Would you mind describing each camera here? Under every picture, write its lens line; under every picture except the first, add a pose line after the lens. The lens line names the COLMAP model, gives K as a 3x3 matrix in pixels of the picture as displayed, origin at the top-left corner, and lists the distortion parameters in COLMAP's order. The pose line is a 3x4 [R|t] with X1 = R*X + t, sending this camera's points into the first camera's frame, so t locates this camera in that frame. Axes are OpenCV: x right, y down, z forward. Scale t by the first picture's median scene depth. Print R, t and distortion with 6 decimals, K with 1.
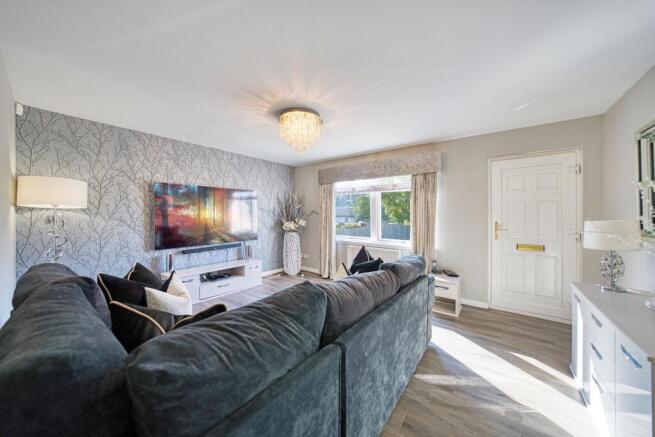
lens RADIAL K [[228.4, 0, 335.3], [0, 228.4, 209.6], [0, 0, 1]] dist [-0.009395, 0.000253]
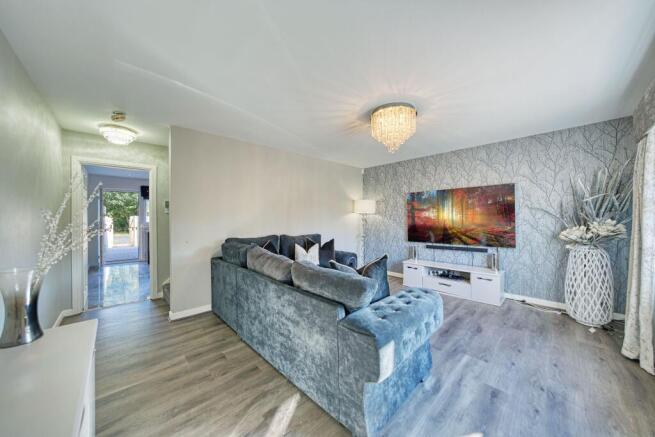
lens RADIAL K [[228.4, 0, 325.6], [0, 228.4, 214.9], [0, 0, 1]] dist [-0.009395, 0.000253]
pose [[-0.179215, -0.016957, -0.983664, 0.634592], [0.021302, 0.999550, -0.021112, 0.029452], [0.983579, -0.024738, -0.178773, 0.668527]]
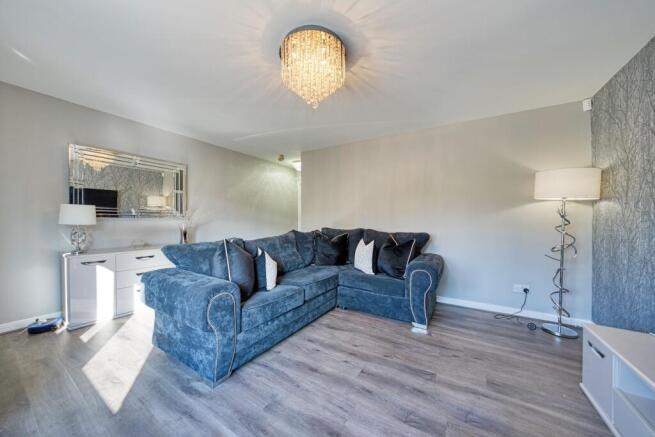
lens RADIAL K [[228.4, 0, 331.5], [0, 228.4, 217.3], [0, 0, 1]] dist [-0.009395, 0.000253]
pose [[-0.997194, -0.015560, -0.073230, -0.122600], [-0.014072, 0.999685, -0.020791, 0.072093], [0.073530, -0.019702, -0.997098, 1.259629]]
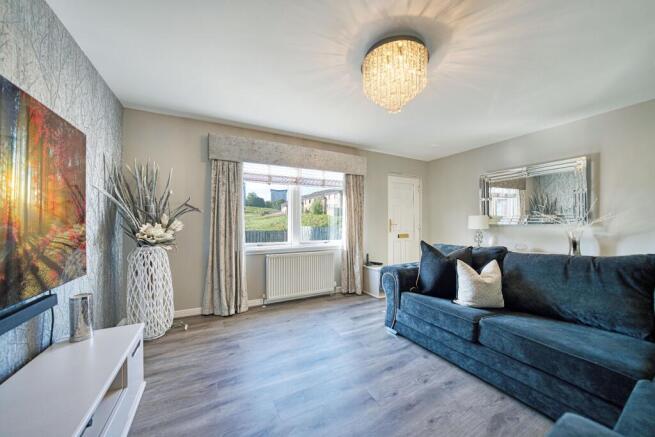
lens RADIAL K [[228.4, 0, 327.3], [0, 228.4, 223.0], [0, 0, 1]] dist [-0.009395, 0.000253]
pose [[0.438877, -0.000335, 0.898547, -0.645646], [-0.009991, 0.999936, 0.005252, 0.063591], [-0.898492, -0.011282, 0.438846, 0.664059]]
